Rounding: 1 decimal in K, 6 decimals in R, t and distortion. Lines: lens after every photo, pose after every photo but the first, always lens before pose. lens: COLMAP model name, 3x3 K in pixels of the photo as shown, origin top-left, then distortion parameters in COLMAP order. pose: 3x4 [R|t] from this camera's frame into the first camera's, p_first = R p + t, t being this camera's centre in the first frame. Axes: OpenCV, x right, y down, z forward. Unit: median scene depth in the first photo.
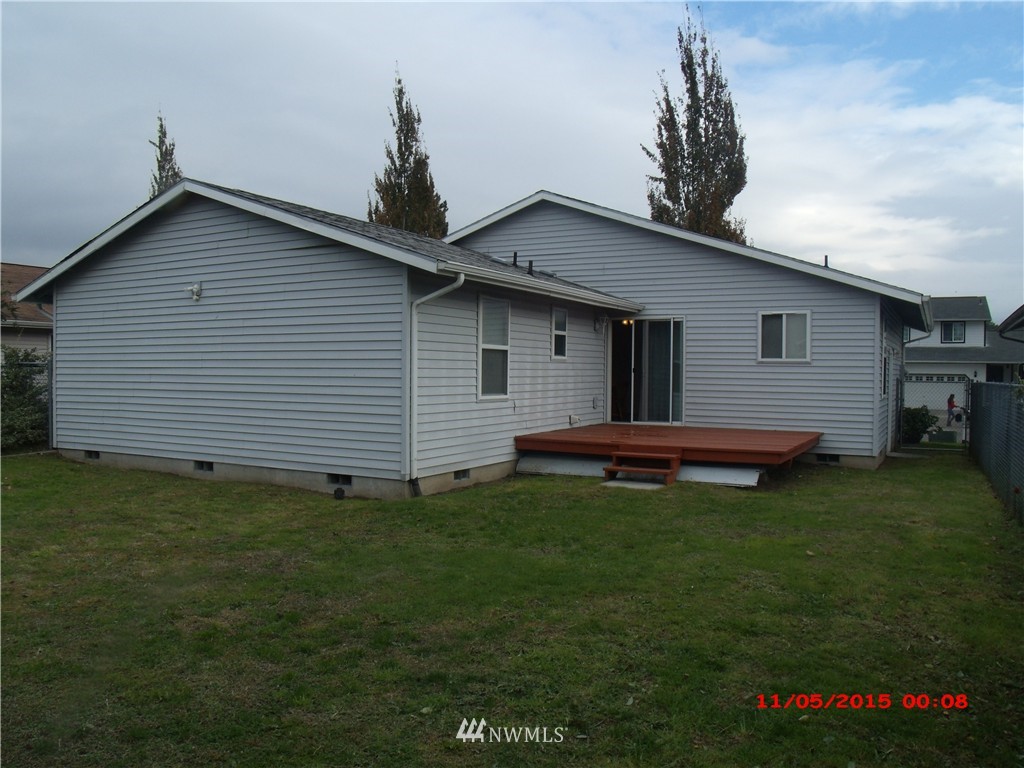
lens RADIAL K [[820.0, 0, 503.5], [0, 820.0, 412.5], [0, 0, 1]] dist [-0.126202, 0.088311]
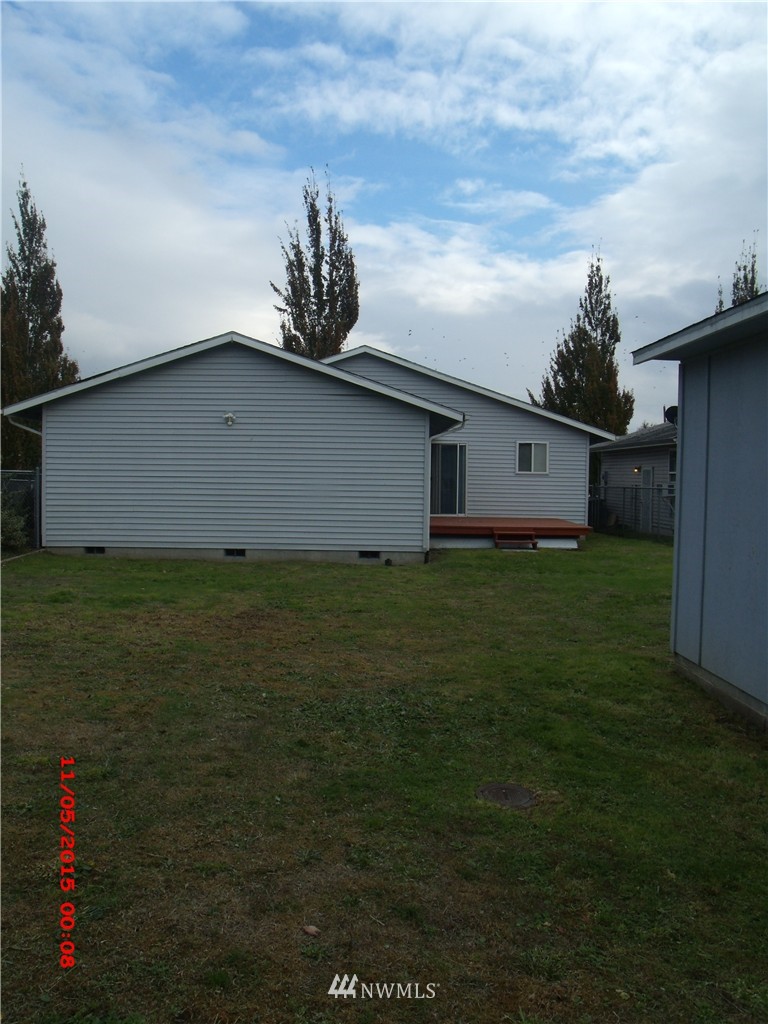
lens RADIAL K [[820.0, 0, 384.0], [0, 820.0, 512.0], [0, 0, 1]] dist [-0.126202, 0.088311]
pose [[0.863421, -0.017065, 0.504196, -0.306384], [0.017186, 0.999843, 0.004411, -0.000297], [-0.504192, 0.004857, 0.863578, -0.095709]]
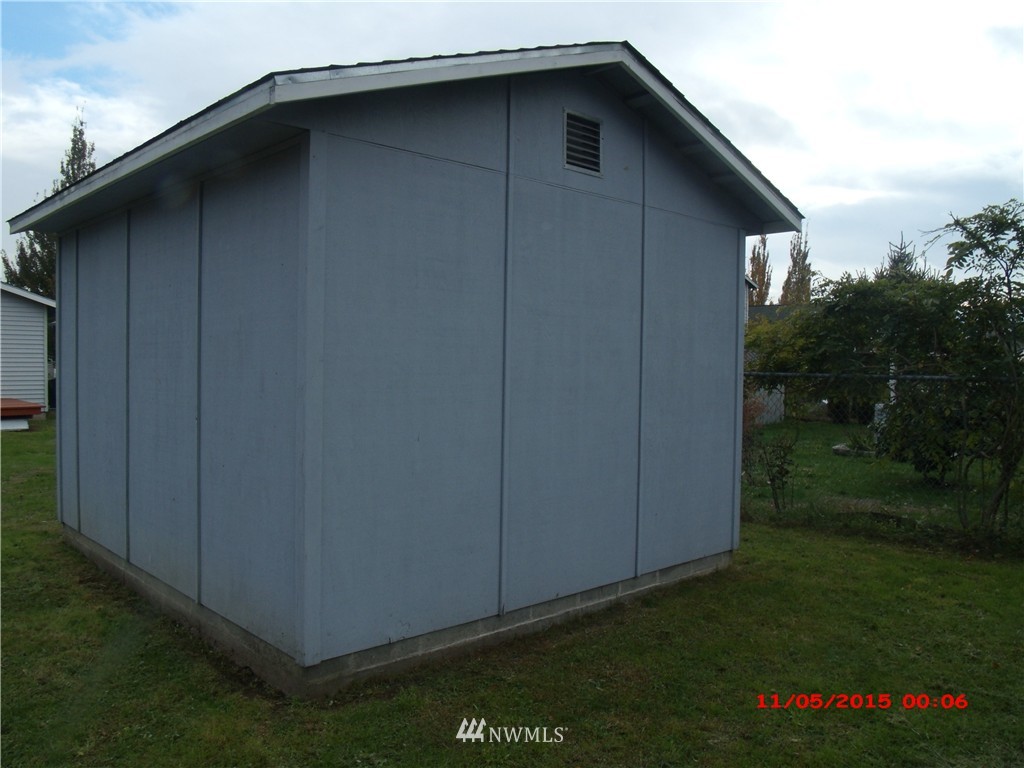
lens RADIAL K [[812.4, 0, 512.0], [0, 812.4, 384.0], [0, 0, 1]] dist [-0.113034, 0.080415]
pose [[0.293582, -0.024337, 0.955624, -0.297924], [0.031136, 0.999389, 0.015886, 0.002486], [-0.955427, 0.025090, 0.294160, -0.123342]]
